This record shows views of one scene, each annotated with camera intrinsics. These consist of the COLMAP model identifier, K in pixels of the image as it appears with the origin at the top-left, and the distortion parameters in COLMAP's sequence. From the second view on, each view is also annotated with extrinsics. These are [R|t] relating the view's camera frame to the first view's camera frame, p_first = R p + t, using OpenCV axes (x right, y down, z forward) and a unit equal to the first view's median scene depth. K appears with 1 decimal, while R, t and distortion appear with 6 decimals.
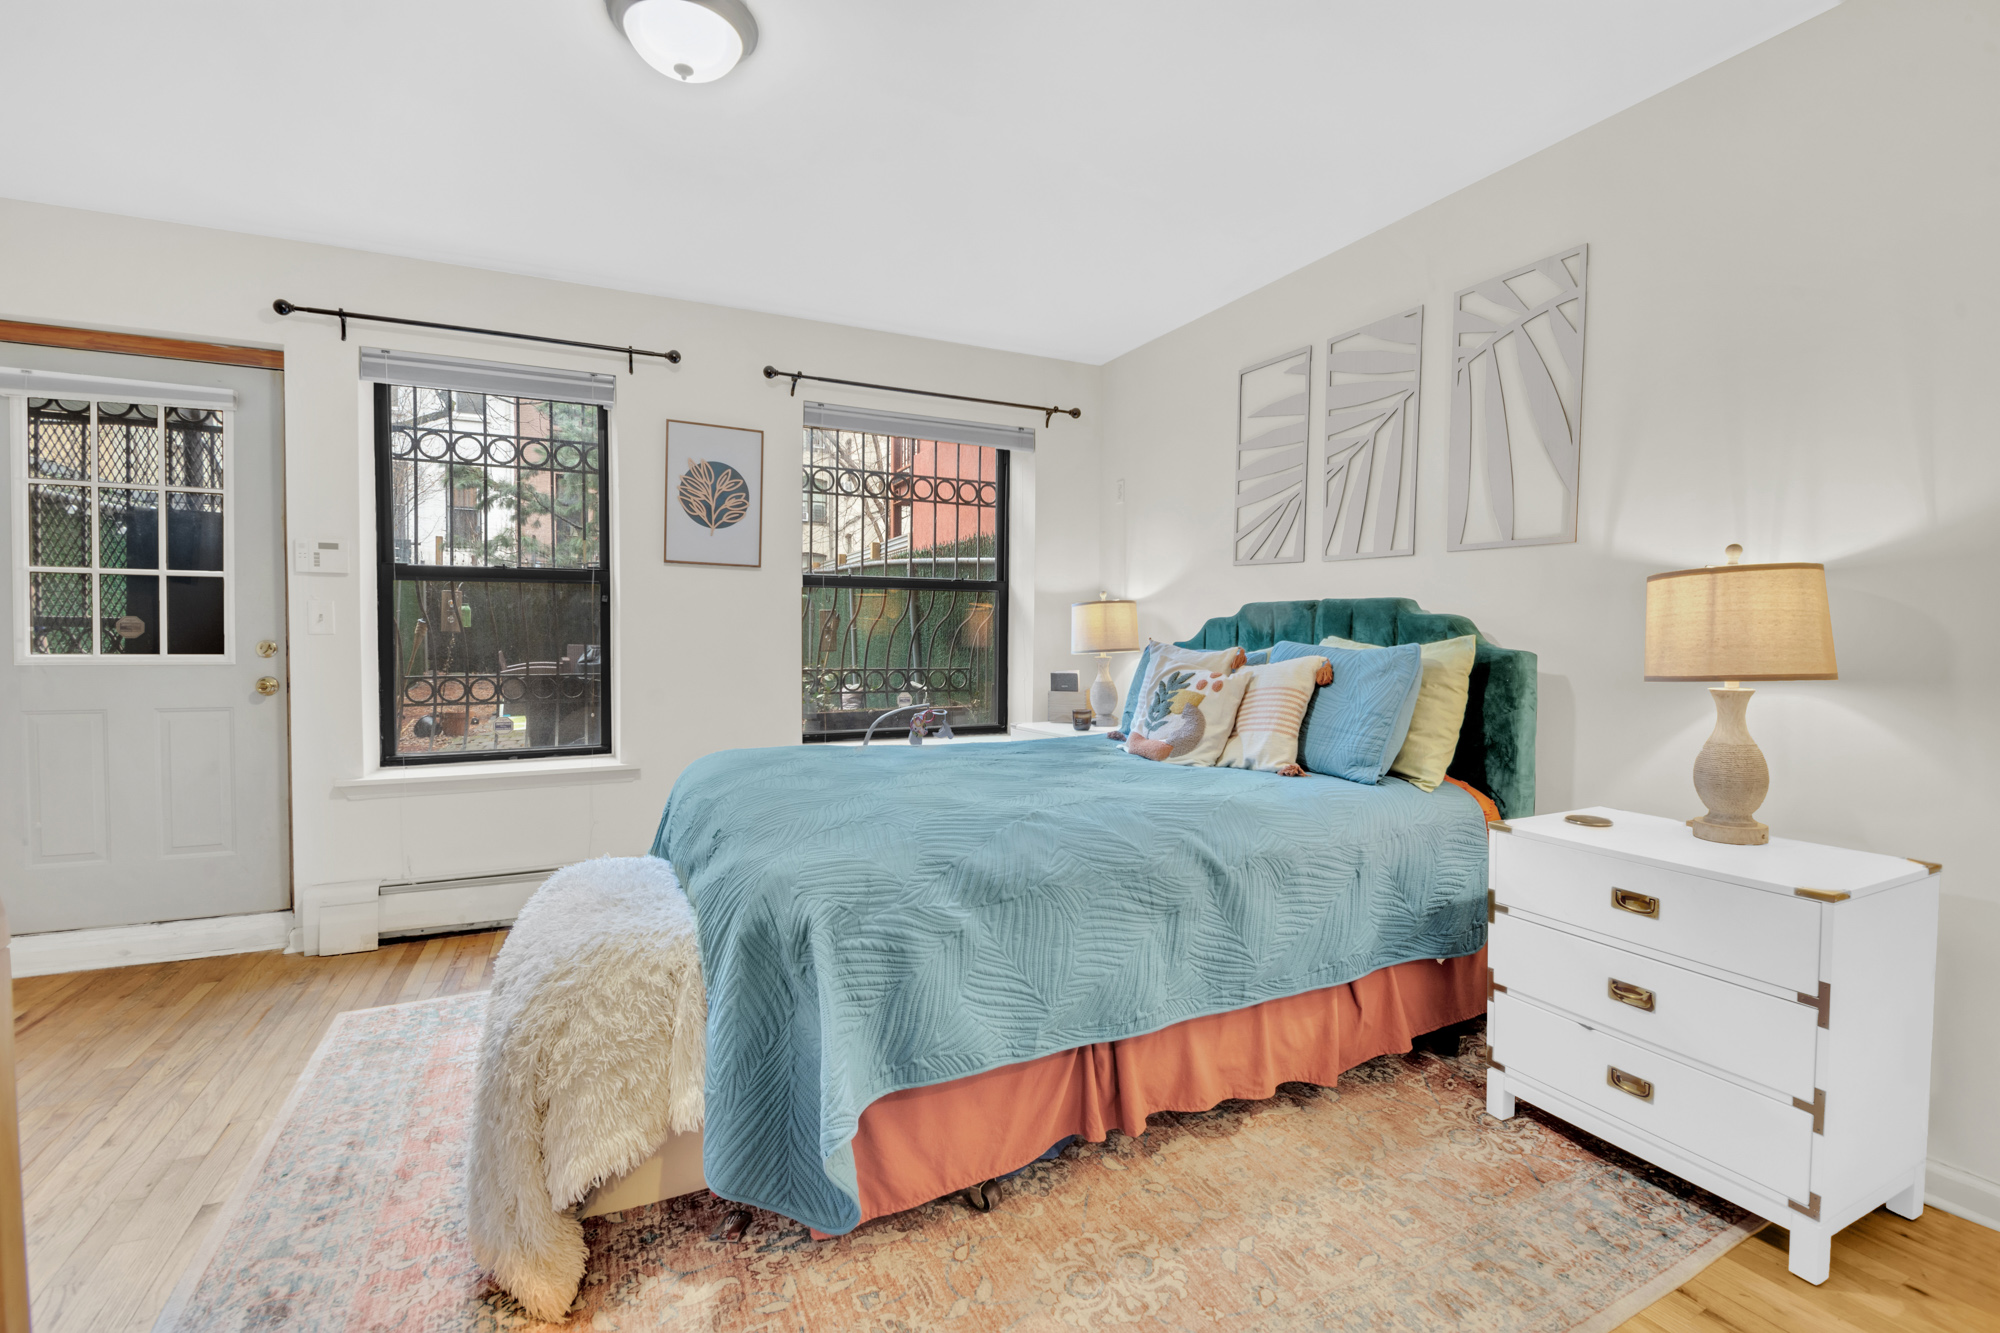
lens RADIAL K [[872.9, 0, 1003.0], [0, 872.9, 662.4], [0, 0, 1]] dist [-0.000183, -0.000325]
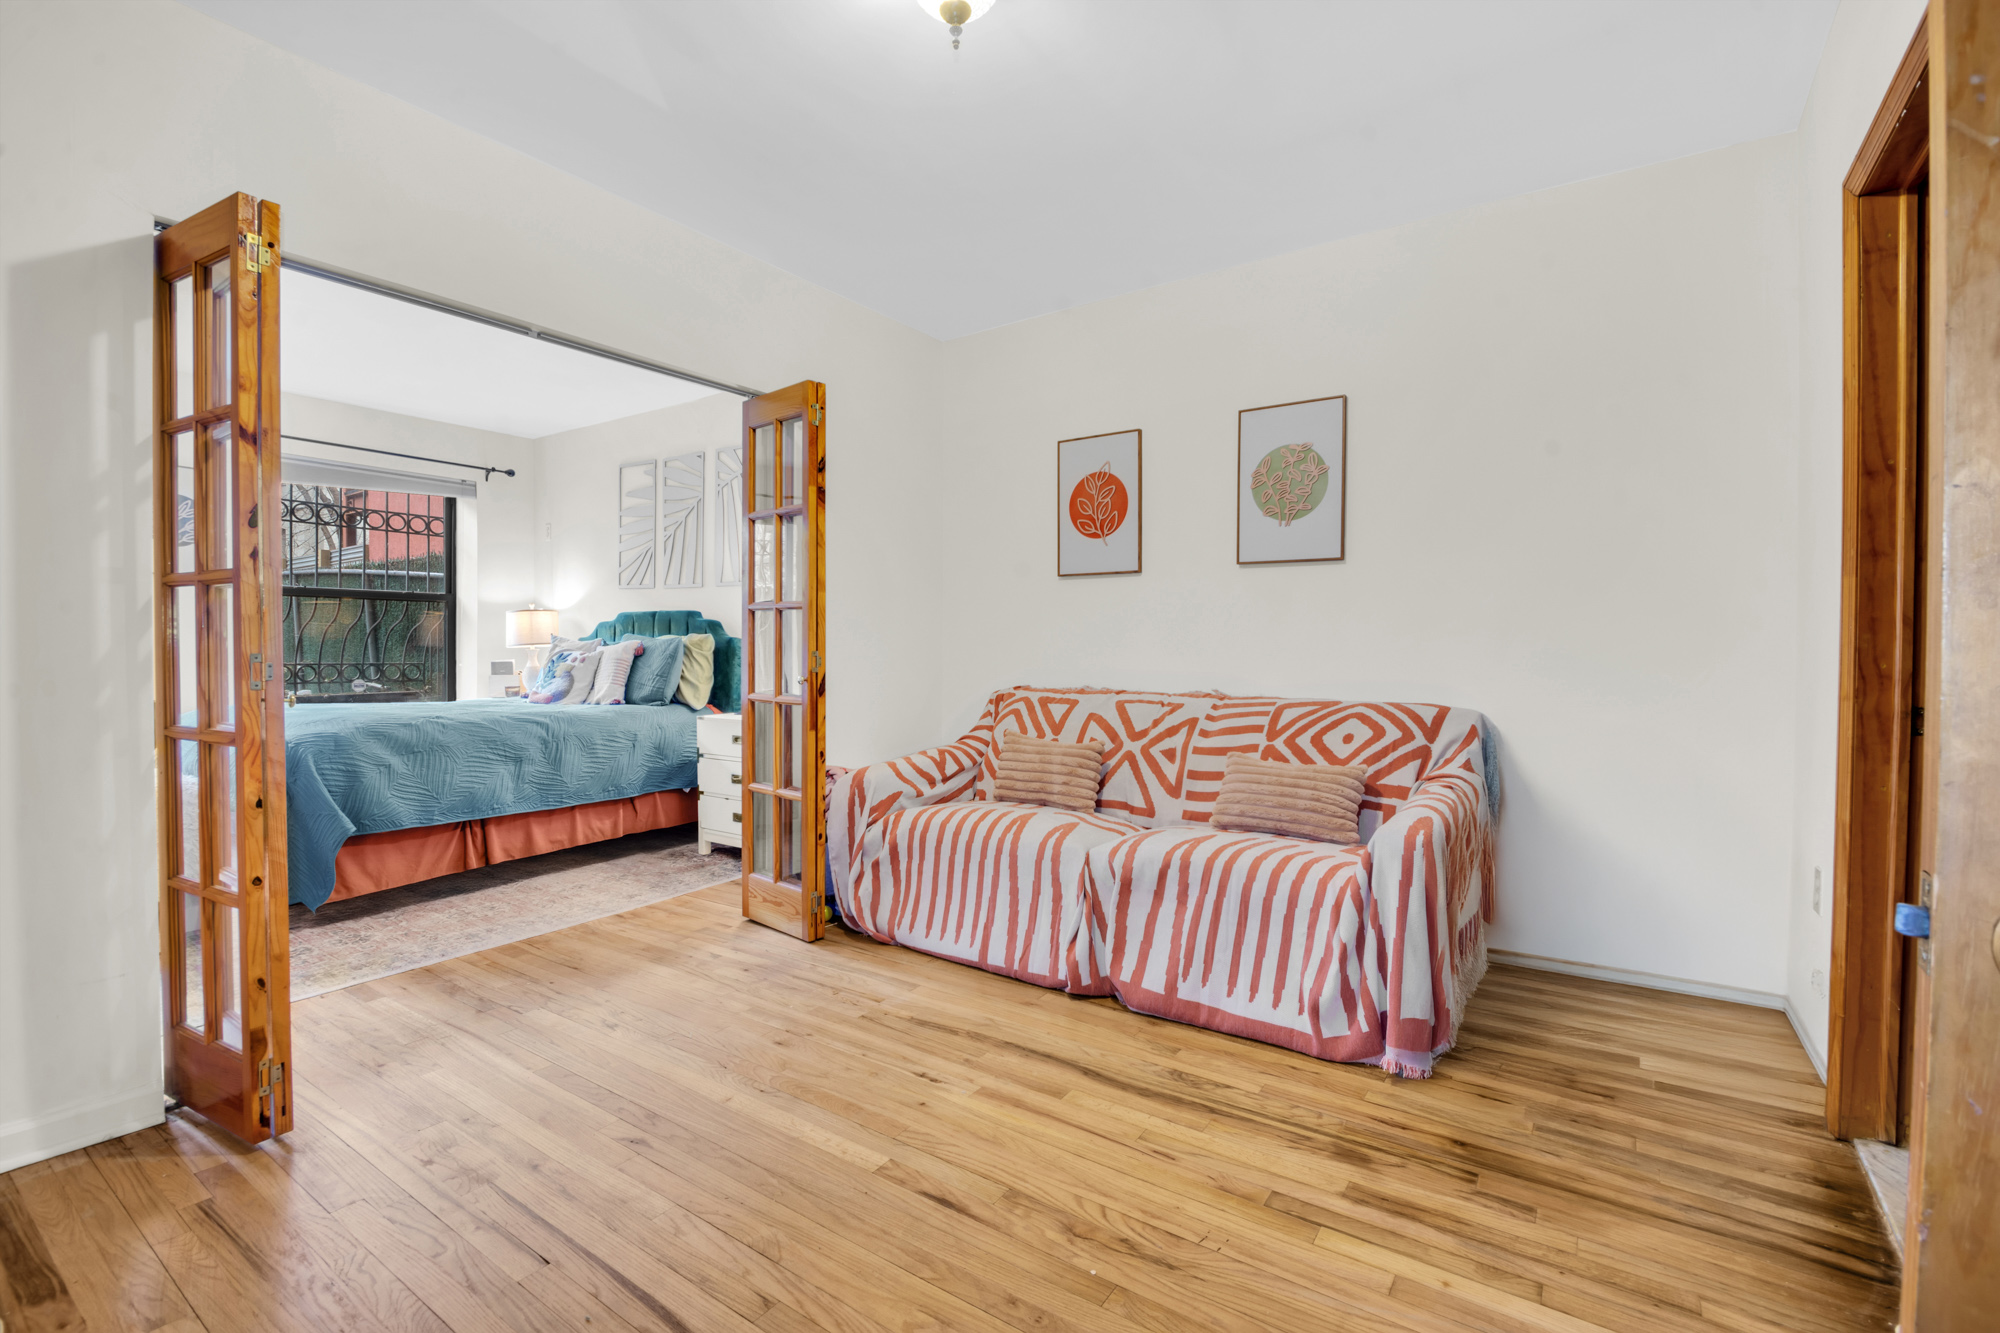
lens RADIAL K [[872.9, 0, 1006.3], [0, 872.9, 656.6], [0, 0, 1]] dist [-0.000183, -0.000325]
pose [[0.866257, -0.005921, 0.499564, 0.098882], [0.015944, 0.999748, -0.015799, 0.055655], [-0.499345, 0.021651, 0.866133, -0.815989]]
